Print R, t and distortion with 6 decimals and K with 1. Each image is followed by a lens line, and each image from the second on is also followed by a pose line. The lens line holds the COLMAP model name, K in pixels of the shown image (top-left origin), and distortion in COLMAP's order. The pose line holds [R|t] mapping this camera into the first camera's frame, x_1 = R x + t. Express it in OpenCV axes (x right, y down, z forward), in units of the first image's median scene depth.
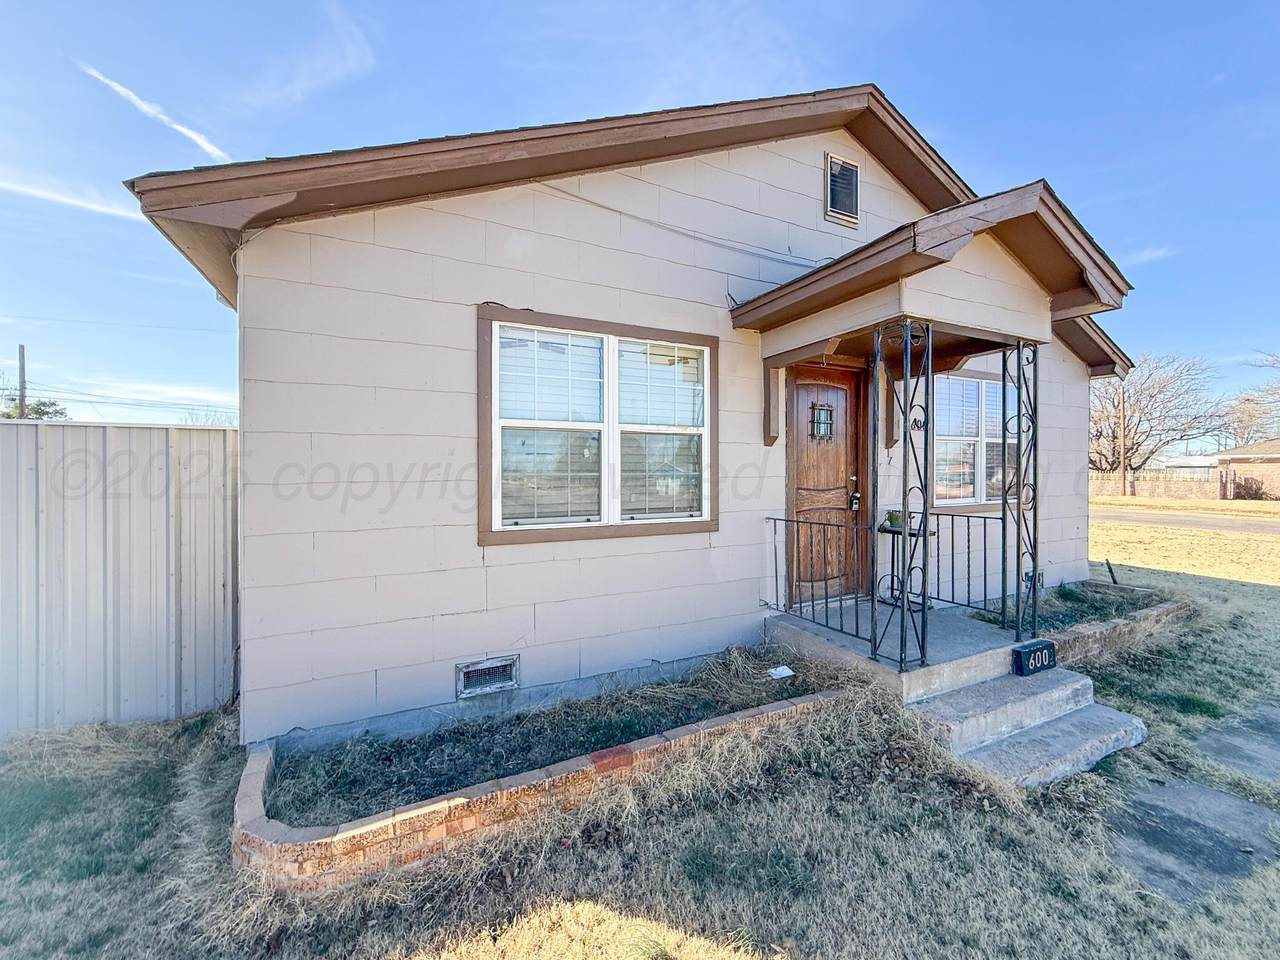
lens RADIAL K [[509.9, 0, 640.0], [0, 509.9, 480.0], [0, 0, 1]] dist [-0.000764, -0.000030]
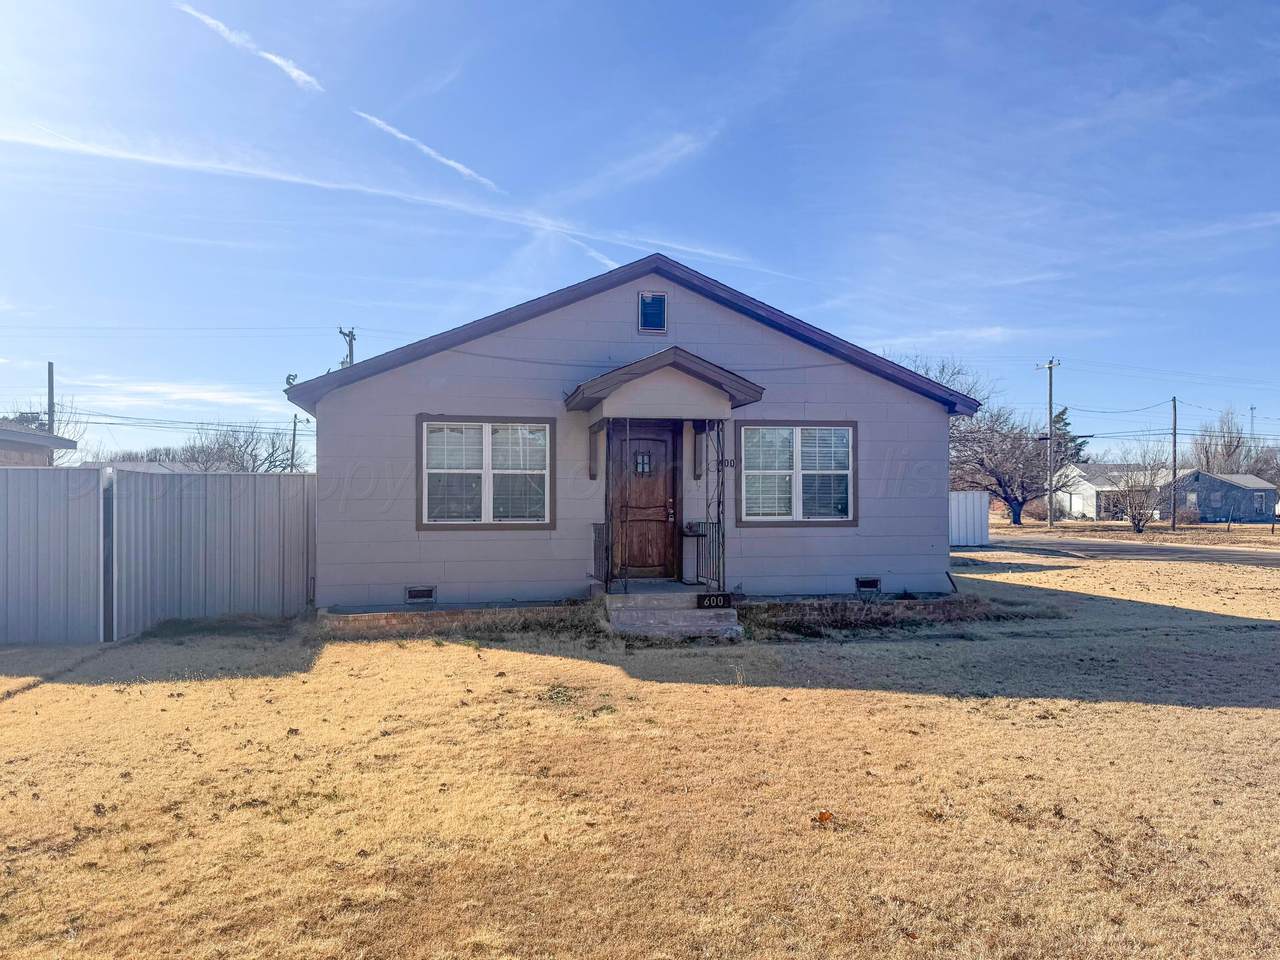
lens RADIAL K [[958.5, 0, 640.0], [0, 958.5, 480.0], [0, 0, 1]] dist [0.092172, 0.000053]
pose [[0.966133, -0.004352, -0.258009, 1.354556], [-0.006138, 0.999187, -0.039837, 0.063901], [0.257973, 0.040072, 0.965321, -2.194992]]
